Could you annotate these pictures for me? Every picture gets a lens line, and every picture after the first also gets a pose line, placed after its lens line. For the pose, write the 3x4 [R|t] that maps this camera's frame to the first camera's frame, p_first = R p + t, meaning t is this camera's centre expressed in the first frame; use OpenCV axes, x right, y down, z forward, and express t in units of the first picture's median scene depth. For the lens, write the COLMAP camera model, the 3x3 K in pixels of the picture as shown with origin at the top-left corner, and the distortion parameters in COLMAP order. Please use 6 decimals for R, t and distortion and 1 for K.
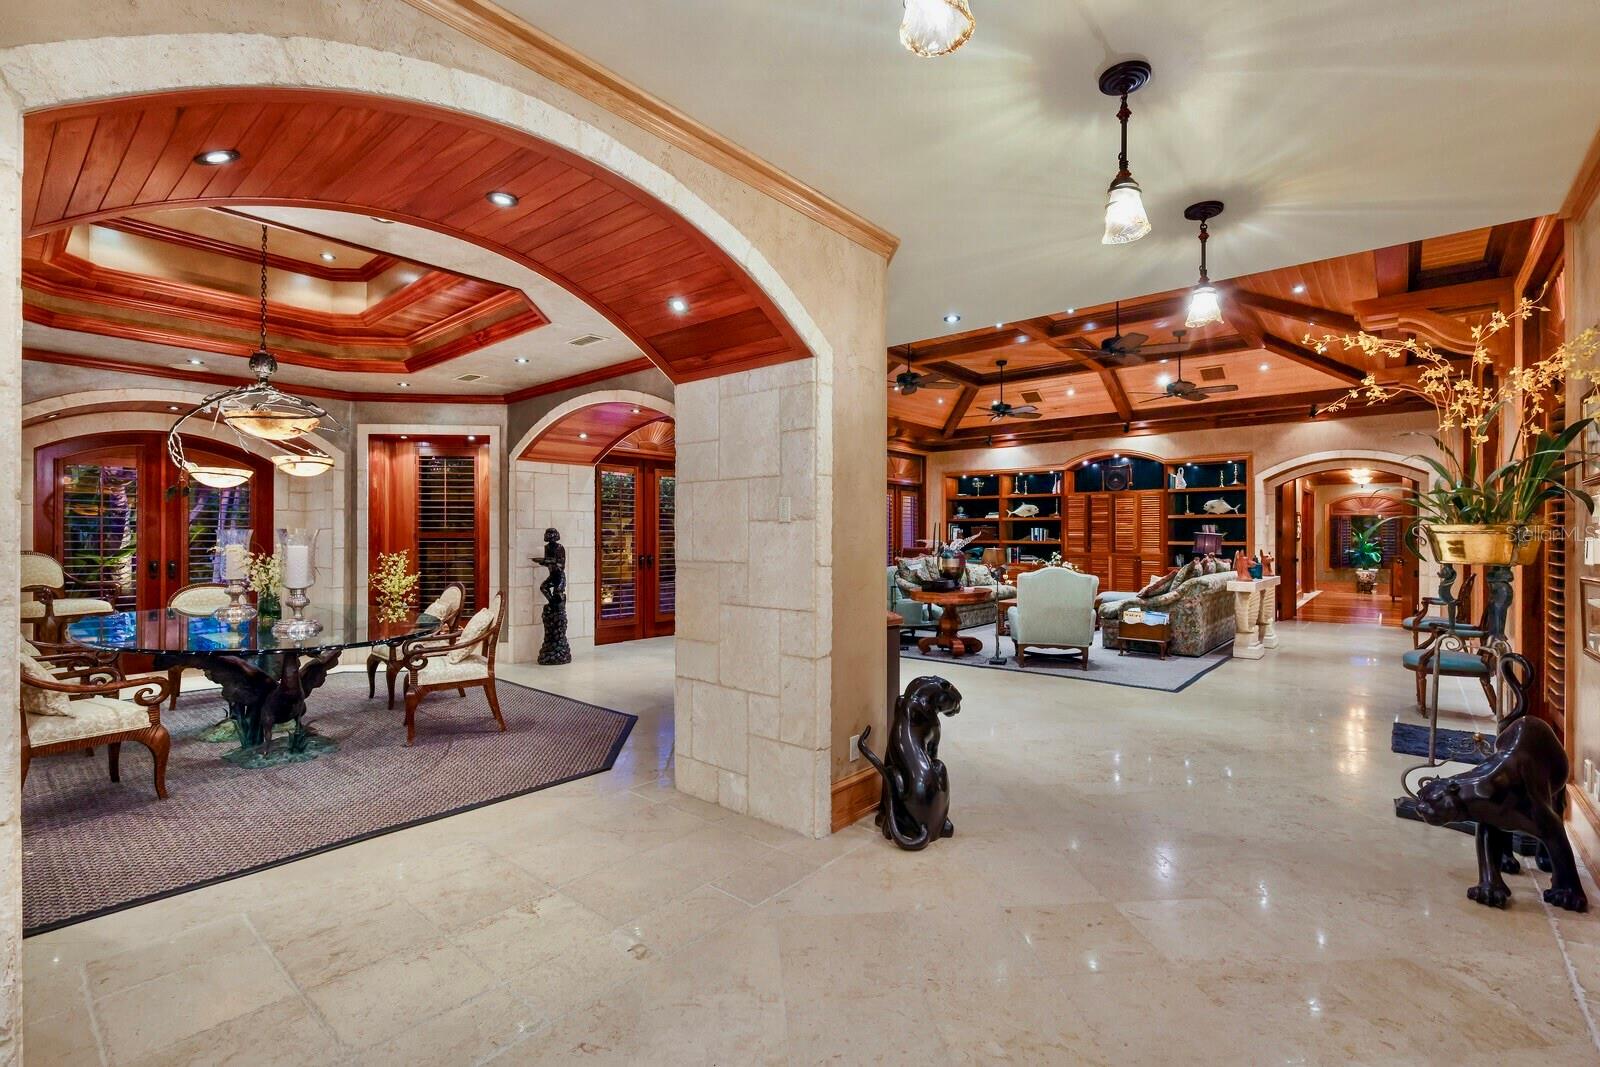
lens RADIAL K [[708.6, 0, 805.7], [0, 708.6, 534.2], [0, 0, 1]] dist [0.011154, 0.000369]
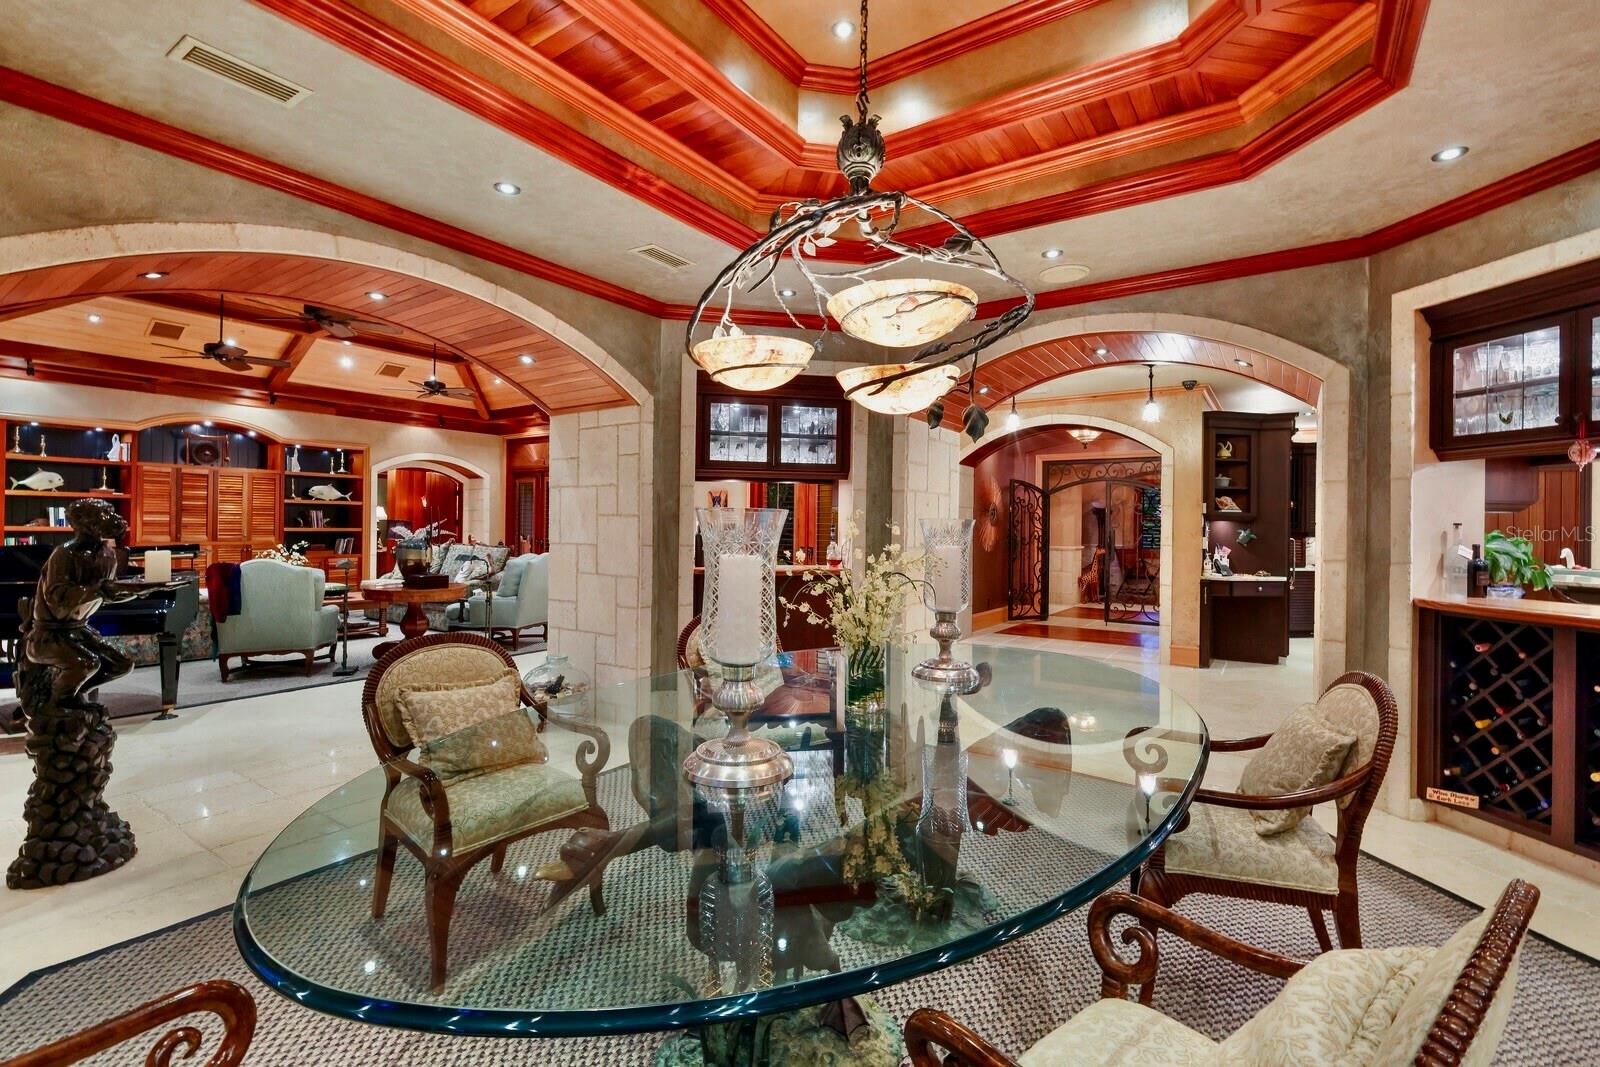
lens RADIAL K [[724.5, 0, 791.0], [0, 724.5, 523.7], [0, 0, 1]] dist [0.012659, -0.003402]
pose [[-0.090004, 0.001777, 0.995940, -0.483127], [-0.013434, 0.999905, -0.002998, -0.000924], [-0.995851, -0.013649, -0.089972, 0.428088]]
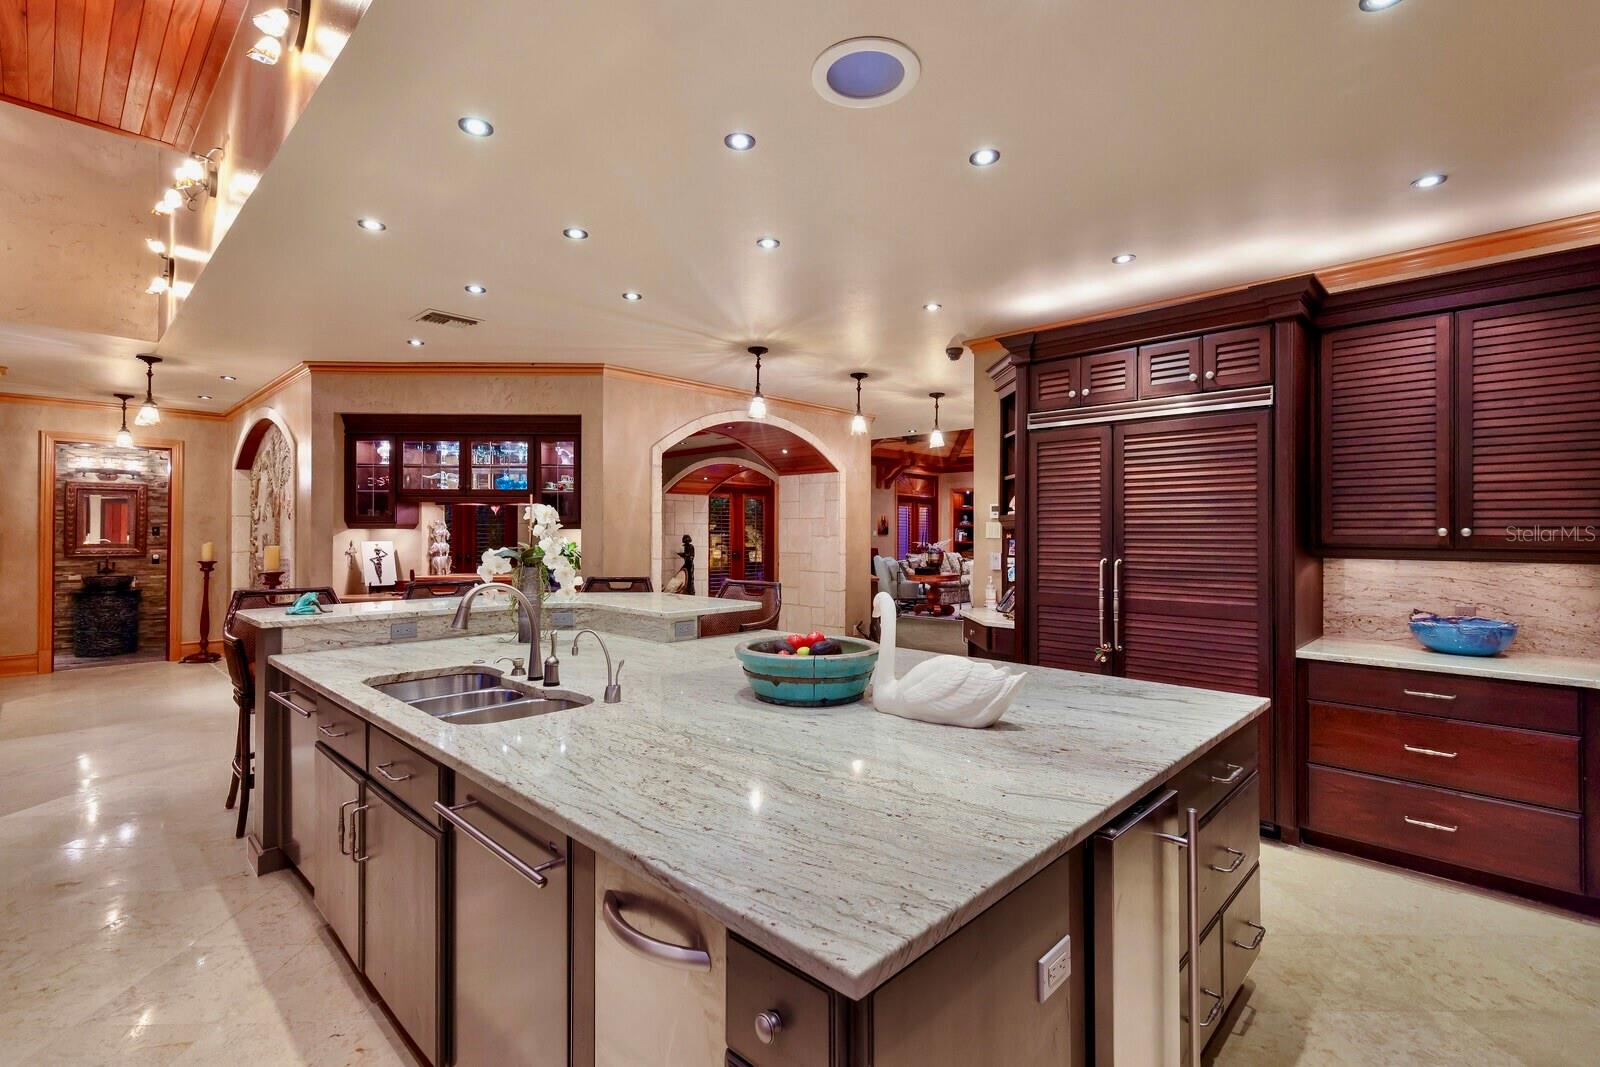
lens RADIAL K [[726.0, 0, 824.5], [0, 726.0, 535.7], [0, 0, 1]] dist [-0.004075, 0.001773]
pose [[0.999293, 0.000791, -0.037582, 0.015289], [-0.000657, 0.999993, 0.003570, -0.007669], [0.037585, -0.003542, 0.999287, -0.407929]]
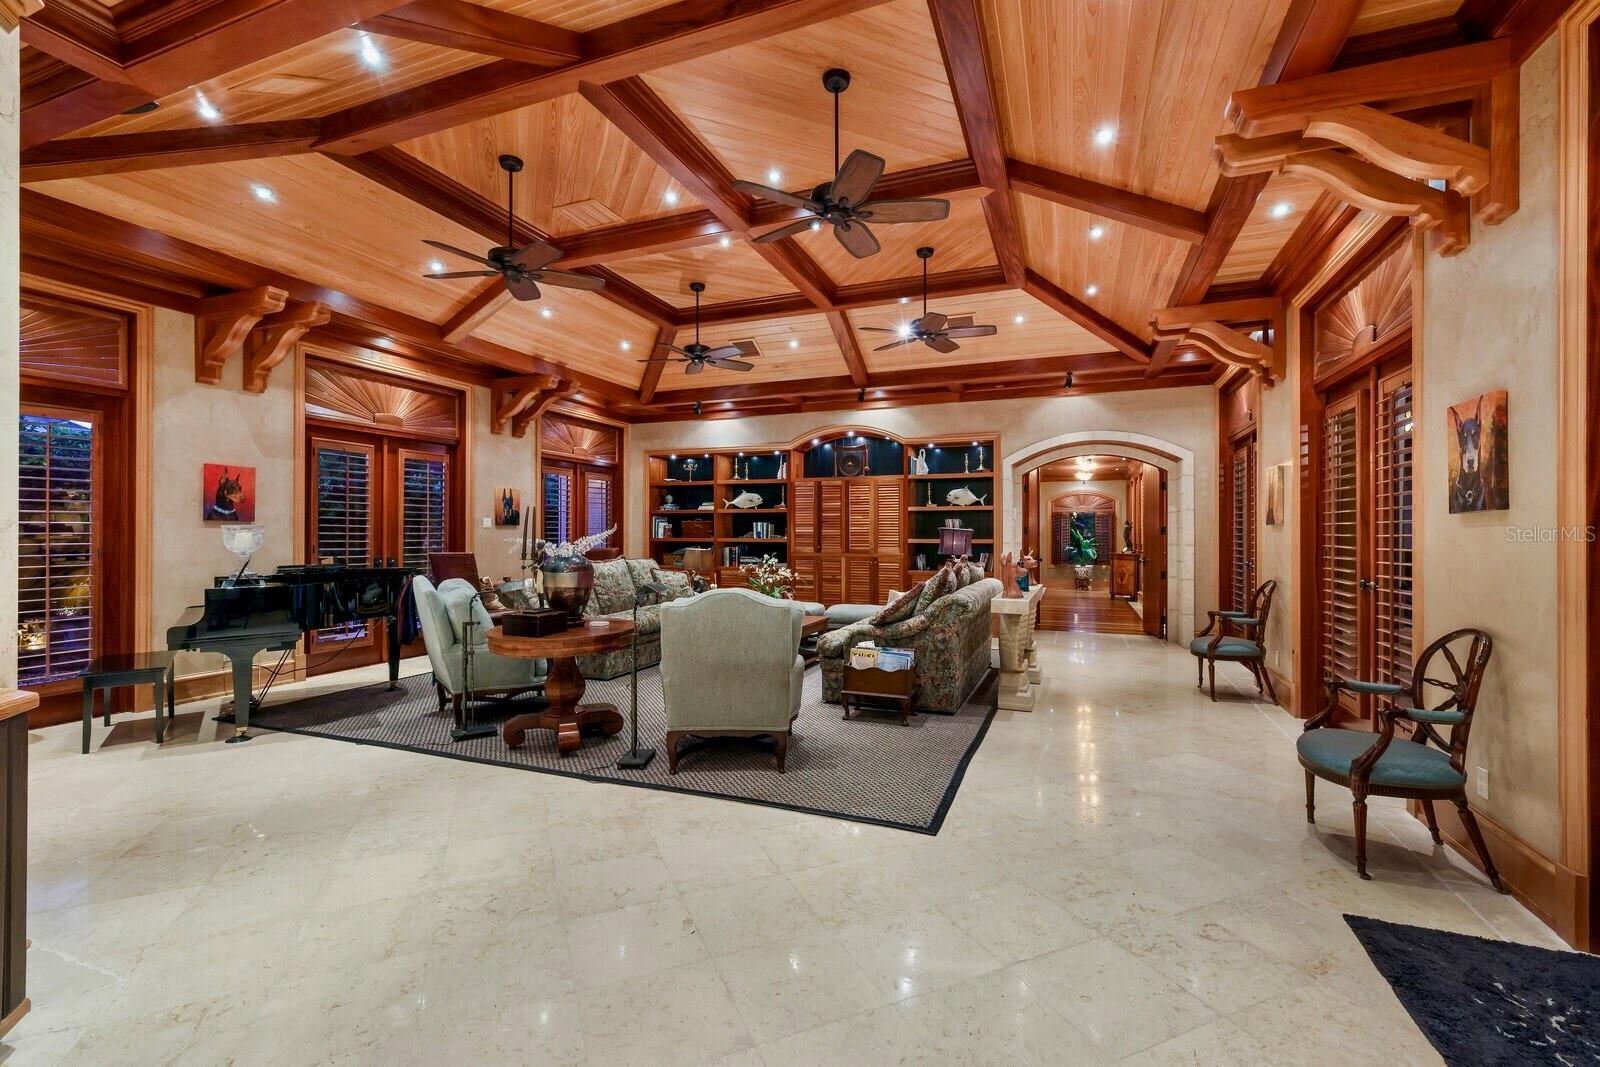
lens RADIAL K [[708.6, 0, 799.9], [0, 708.6, 522.3], [0, 0, 1]] dist [0.011154, 0.000369]
pose [[0.947657, 0.004687, 0.319256, 0.131877], [-0.000386, 0.999908, -0.013535, 0.002008], [-0.319290, 0.012703, 0.947572, 0.268872]]
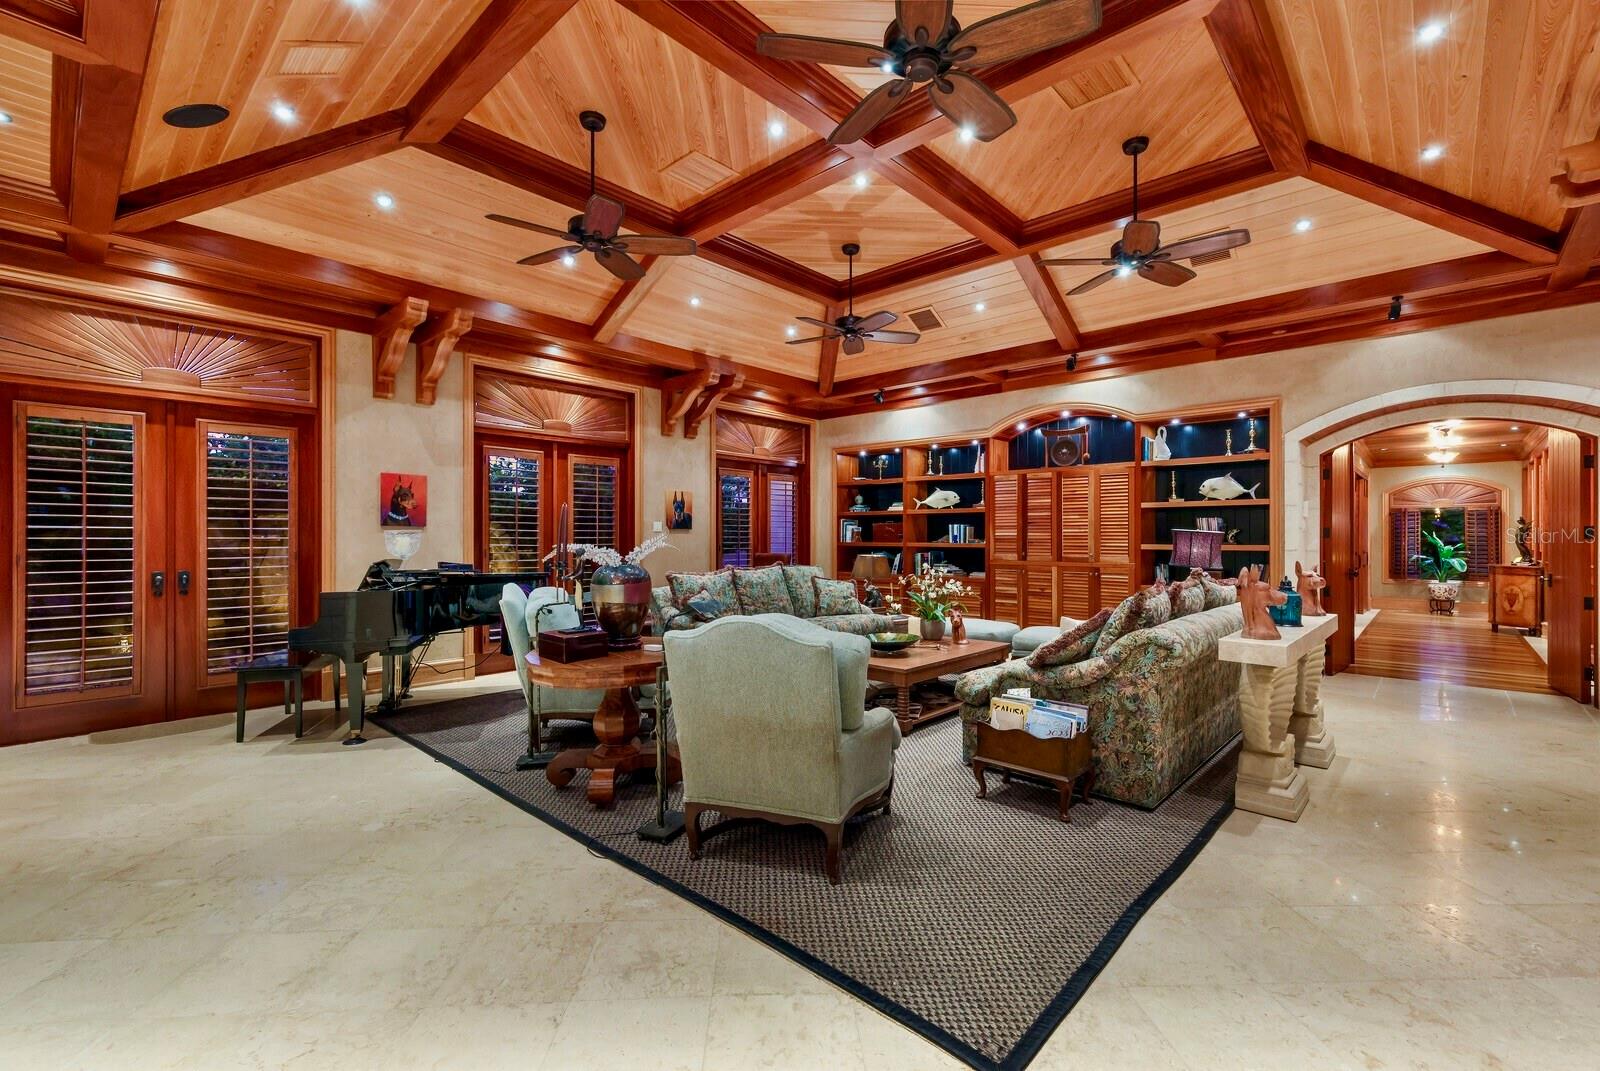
lens RADIAL K [[708.6, 0, 788.0], [0, 708.6, 530.0], [0, 0, 1]] dist [0.011154, 0.000369]
pose [[0.998890, -0.001925, -0.047062, 0.223816], [0.001556, 0.999968, -0.007878, 0.001985], [0.047075, 0.007796, 0.998861, 0.353149]]
